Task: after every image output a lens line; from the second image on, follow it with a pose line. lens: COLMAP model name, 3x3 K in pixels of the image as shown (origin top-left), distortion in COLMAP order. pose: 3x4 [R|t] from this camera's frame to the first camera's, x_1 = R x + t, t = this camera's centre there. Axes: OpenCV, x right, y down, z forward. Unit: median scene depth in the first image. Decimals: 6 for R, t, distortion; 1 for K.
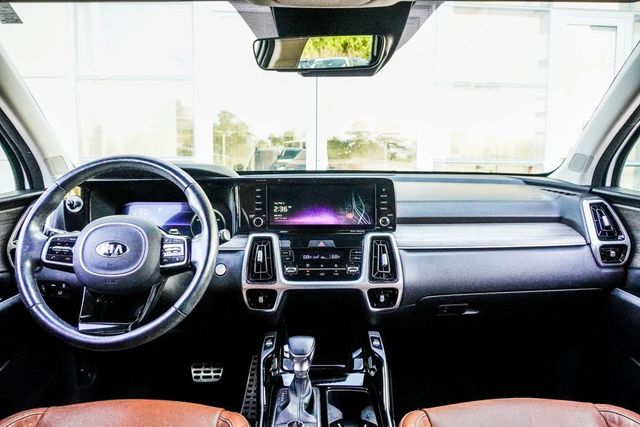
lens RADIAL K [[456.0, 0, 320.0], [0, 456.0, 213.5], [0, 0, 1]] dist [-0.033535, 0.004637]
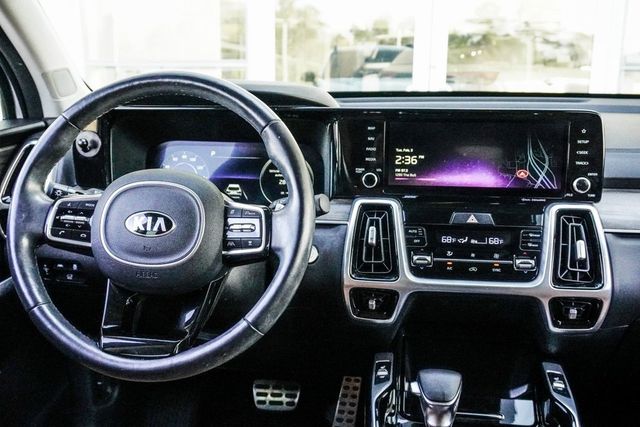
lens RADIAL K [[666.8, 0, 320.0], [0, 666.8, 213.5], [0, 0, 1]] dist [0.002516, -0.010681]
pose [[0.988345, 0.035579, -0.148015, -0.066359], [-0.019928, 0.994176, 0.105909, -0.031037], [0.150921, -0.101725, 0.983298, 0.091307]]
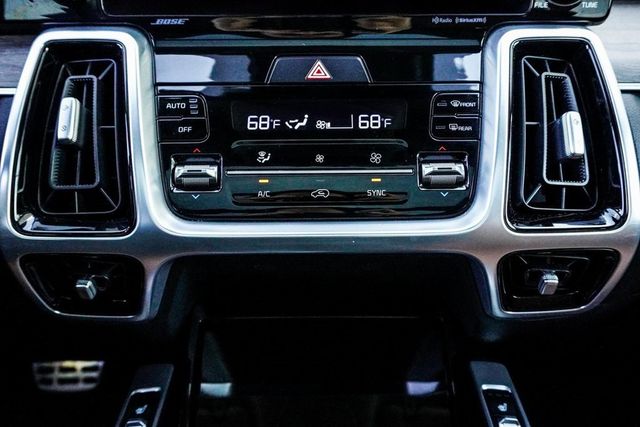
lens RADIAL K [[560.1, 0, 320.0], [0, 560.1, 213.5], [0, 0, 1]] dist [-0.021032, 0.023442]
pose [[1.000000, -0.000389, -0.000494, 0.004338], [0.000514, 0.958225, 0.286014, 0.053939], [0.000362, -0.286014, 0.958225, 0.677326]]
